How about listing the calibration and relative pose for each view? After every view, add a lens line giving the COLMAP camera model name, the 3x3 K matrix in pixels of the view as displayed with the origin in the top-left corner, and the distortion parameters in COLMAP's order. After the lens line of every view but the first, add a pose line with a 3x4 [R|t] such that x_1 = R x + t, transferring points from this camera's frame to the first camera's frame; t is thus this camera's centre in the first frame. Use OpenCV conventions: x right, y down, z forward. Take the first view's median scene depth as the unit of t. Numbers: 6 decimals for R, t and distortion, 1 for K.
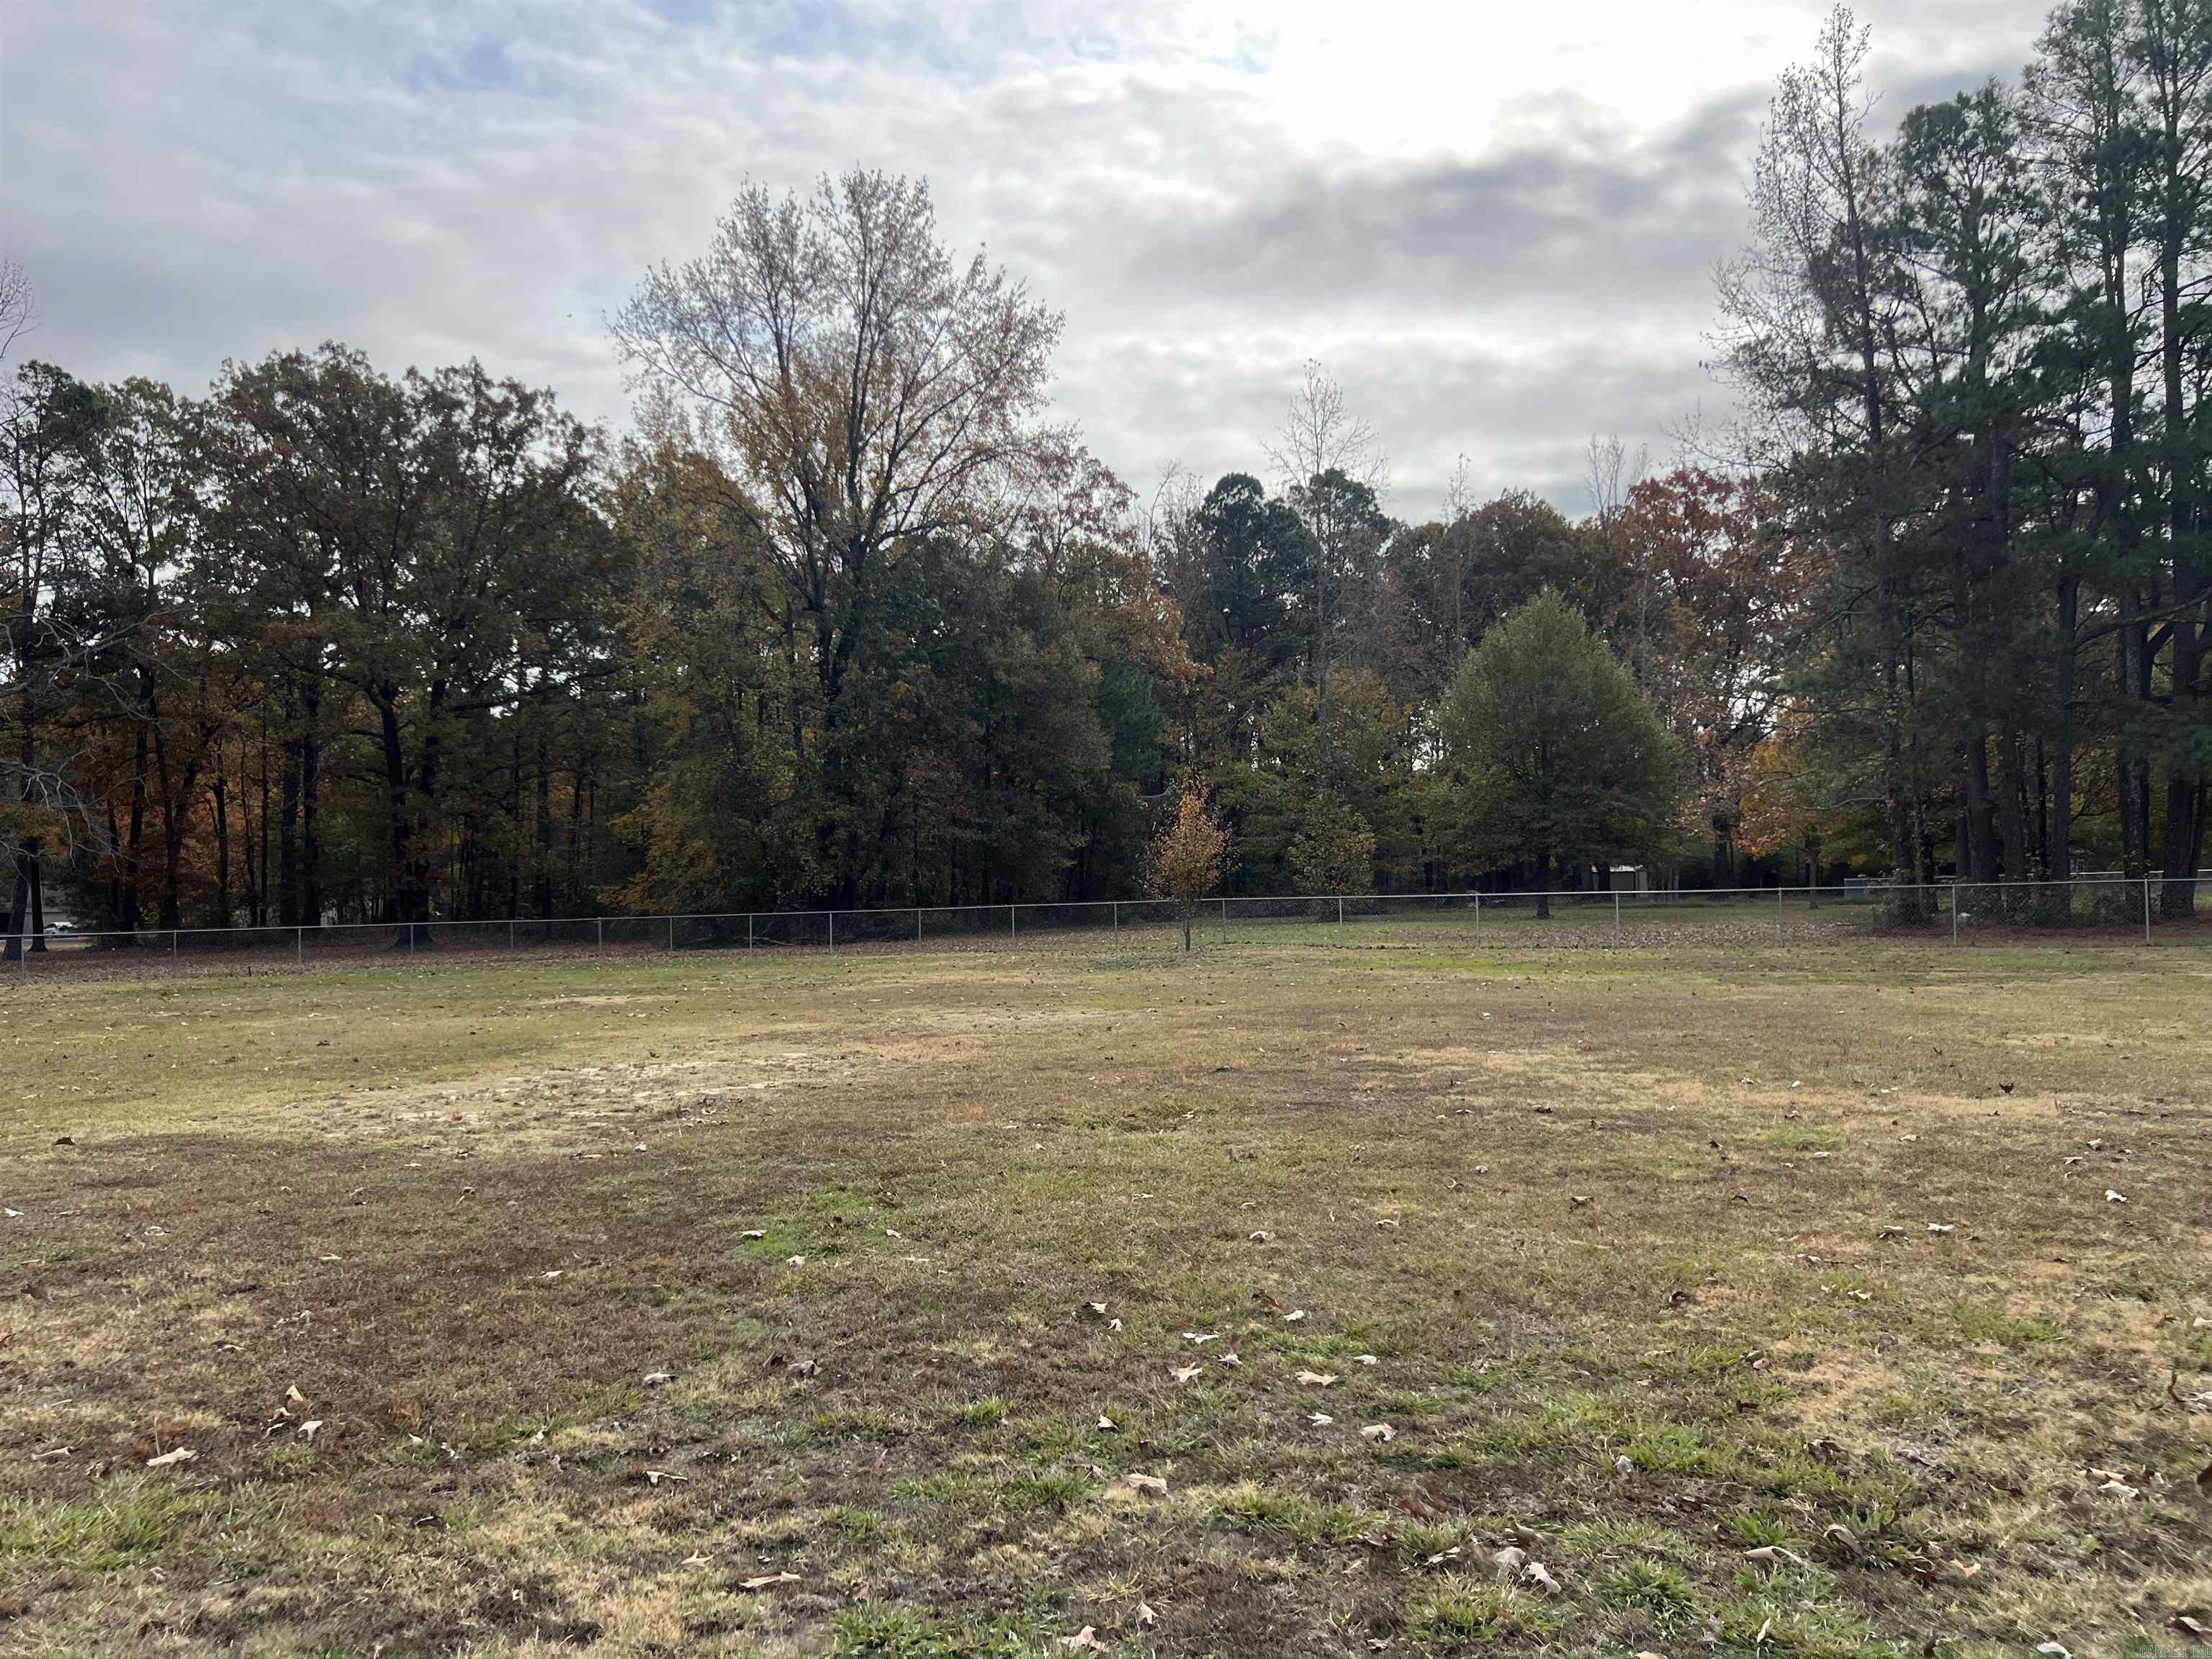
lens RADIAL K [[1700.8, 0, 1119.8], [0, 1700.8, 822.5], [0, 0, 1]] dist [0.068286, -0.065872]
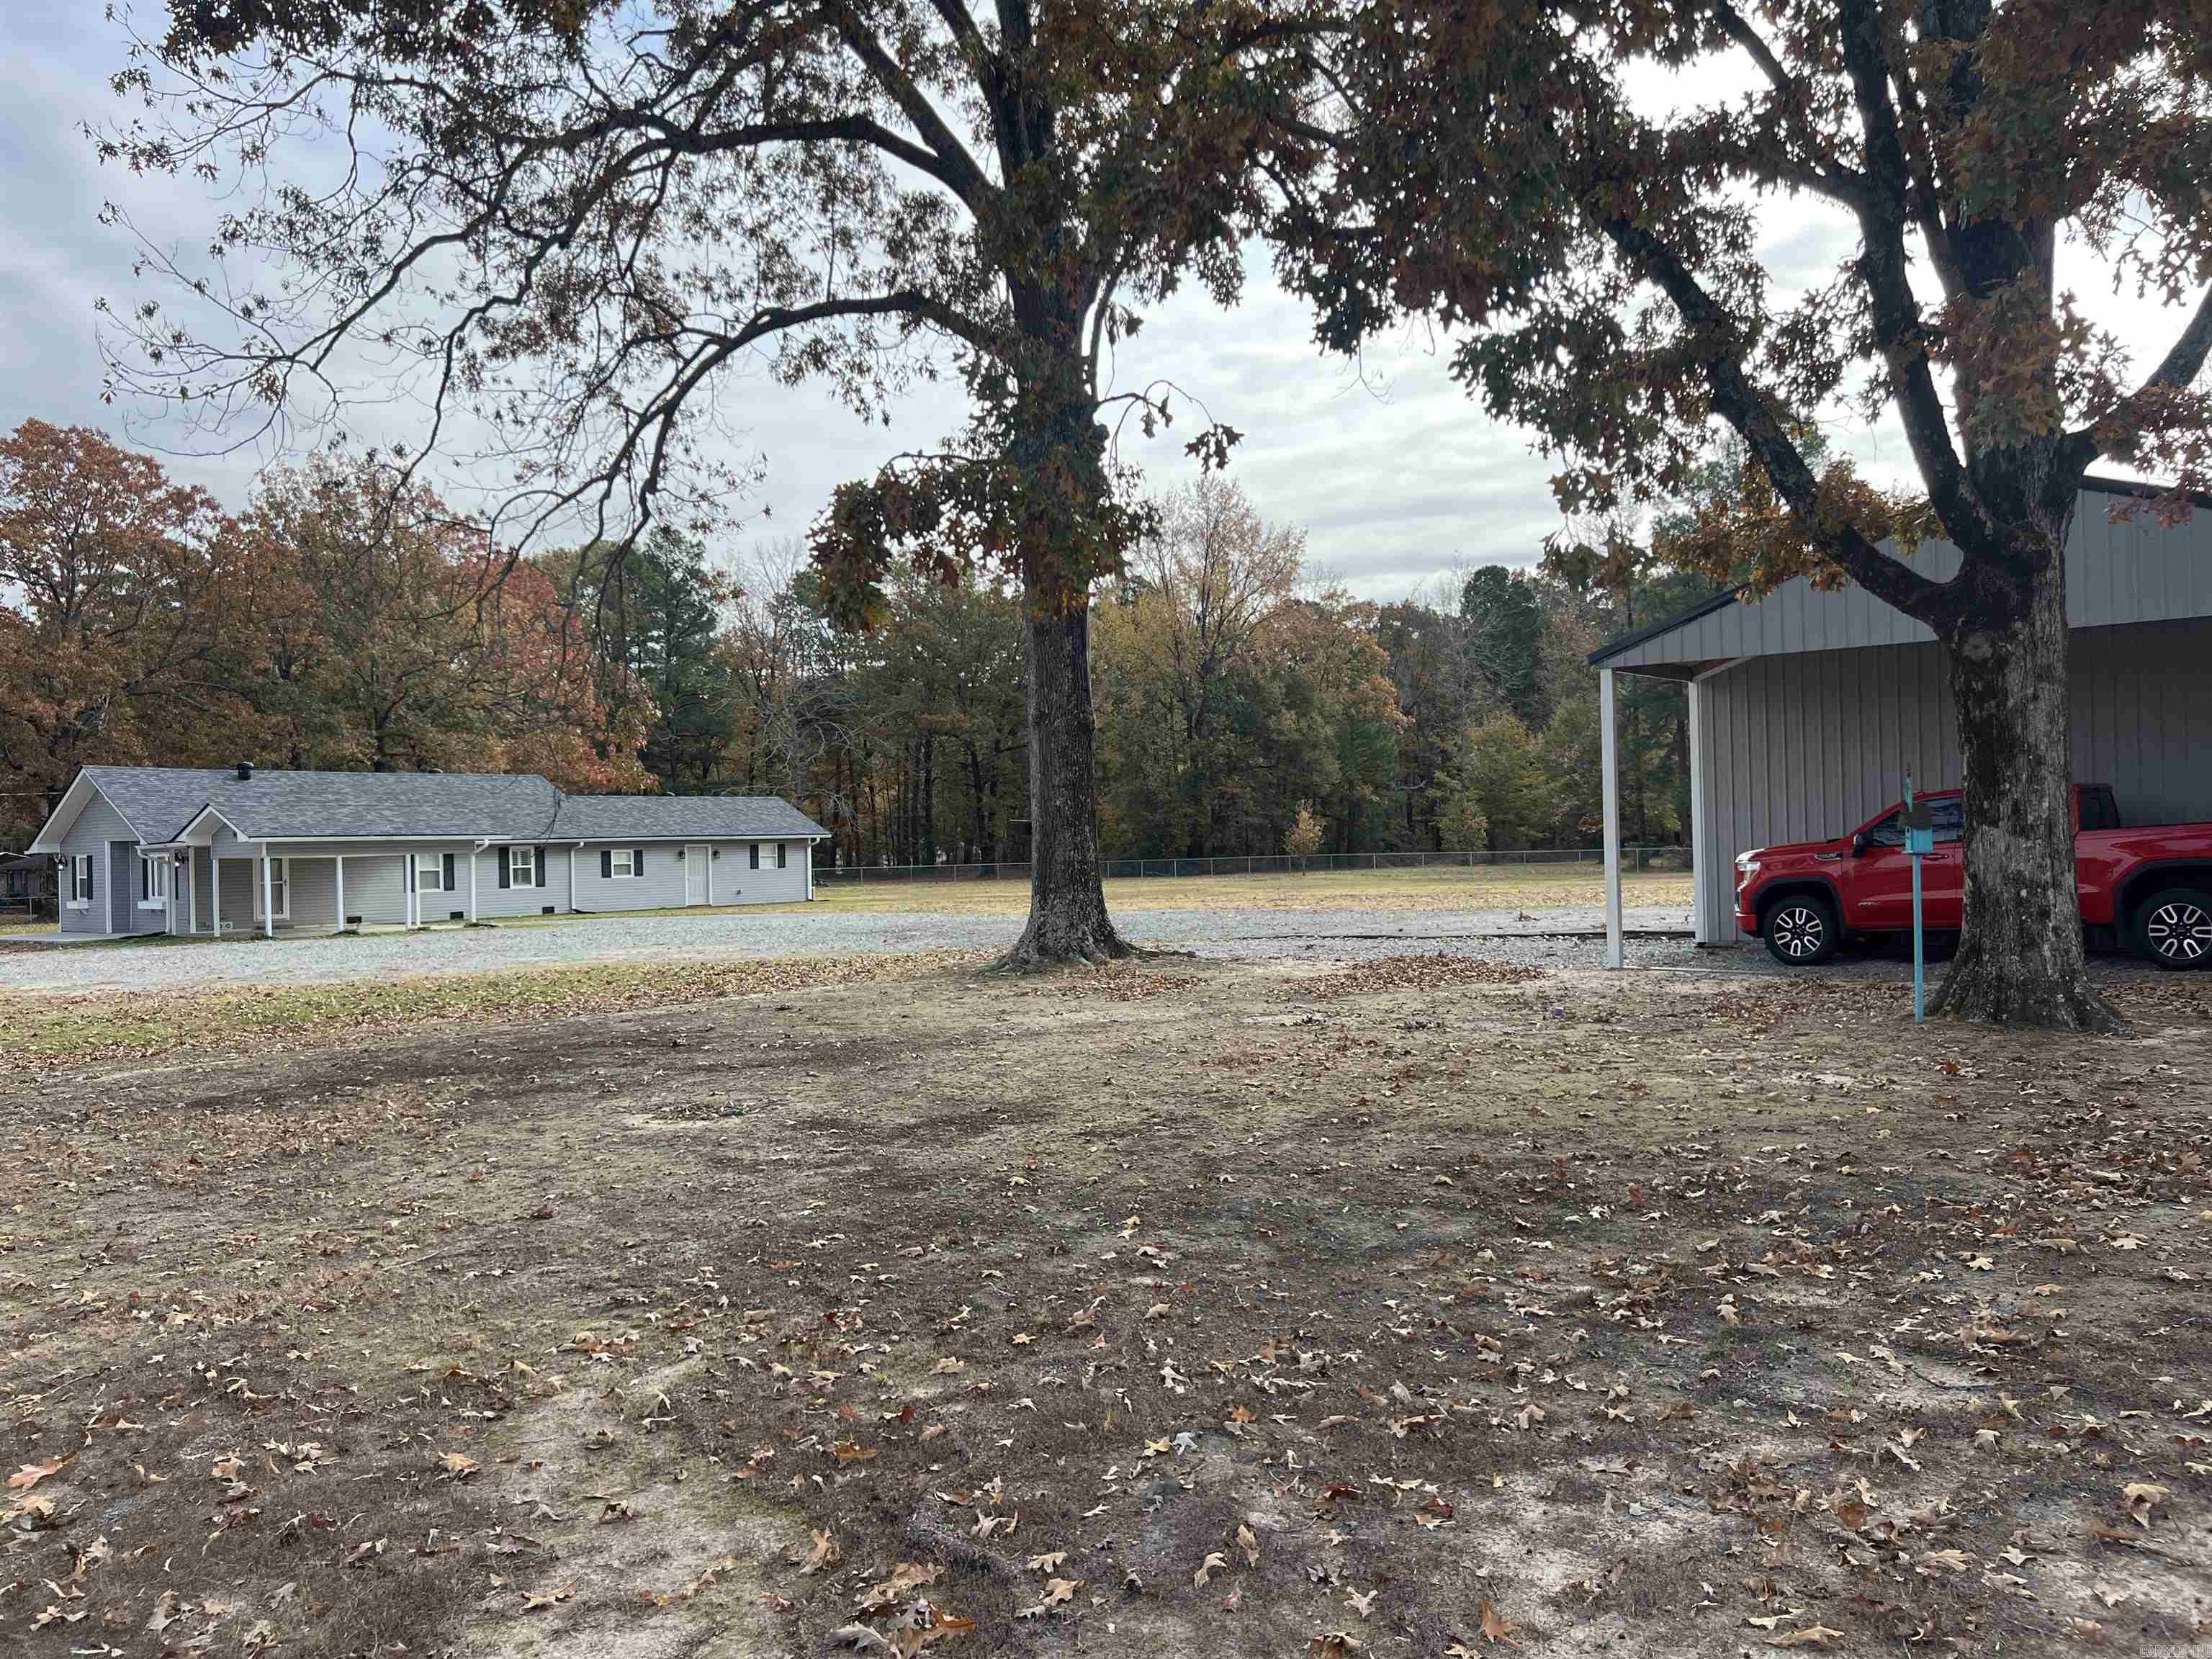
lens RADIAL K [[1700.8, 0, 1105.0], [0, 1700.8, 827.5], [0, 0, 1]] dist [0.068286, -0.065872]
pose [[0.960576, 0.000580, -0.278016, 0.260464], [0.008817, 0.999431, 0.032549, -0.044650], [0.277877, -0.033718, 0.960025, -0.837929]]
